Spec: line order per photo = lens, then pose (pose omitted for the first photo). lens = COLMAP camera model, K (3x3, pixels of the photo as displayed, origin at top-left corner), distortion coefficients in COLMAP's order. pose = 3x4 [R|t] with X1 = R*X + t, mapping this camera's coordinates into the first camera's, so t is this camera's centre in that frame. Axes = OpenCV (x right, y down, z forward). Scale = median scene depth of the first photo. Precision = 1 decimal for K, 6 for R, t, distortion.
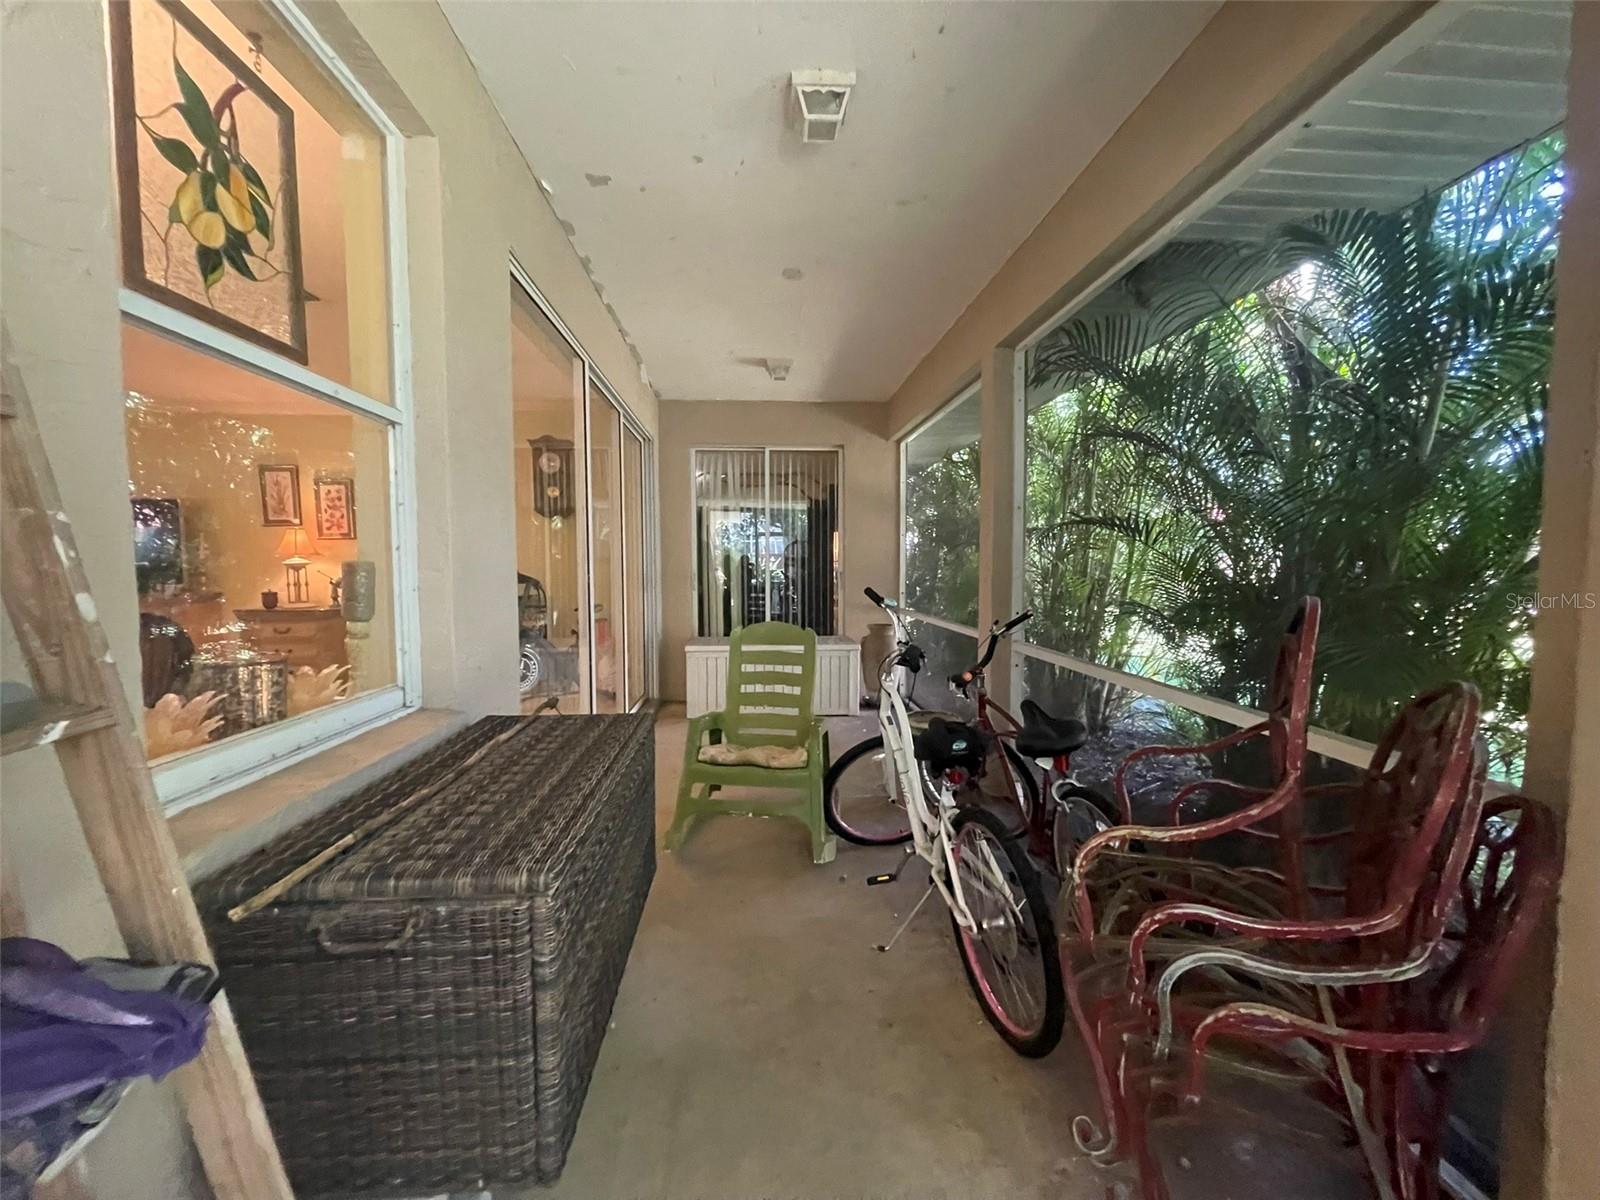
lens RADIAL K [[639.5, 0, 797.6], [0, 639.5, 600.3], [0, 0, 1]] dist [-0.001735, 0.000114]
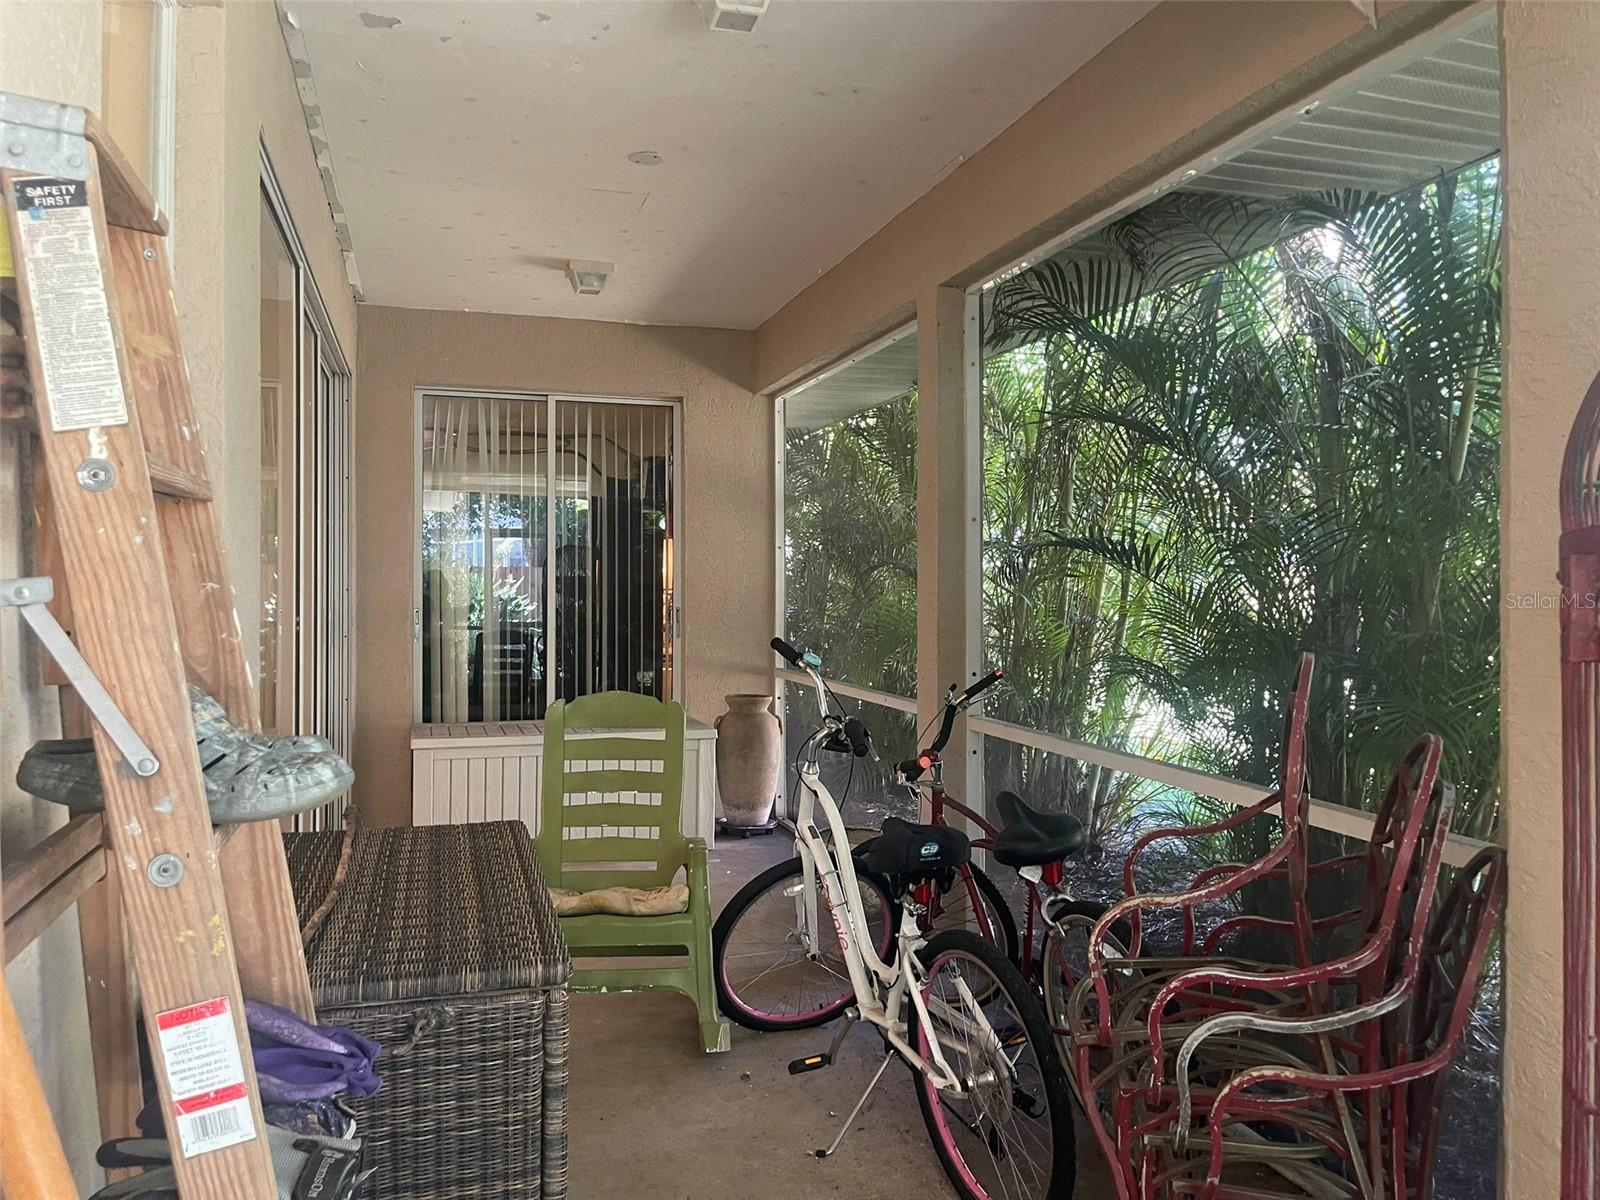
lens RADIAL K [[1207.4, 0, 807.9], [0, 1207.4, 585.9], [0, 0, 1]] dist [0.036863, -0.025173]
pose [[0.974006, 0.005642, 0.226451, -0.166647], [0.007308, 0.998387, -0.056308, -0.003775], [-0.226403, 0.056500, 0.972394, -0.294325]]
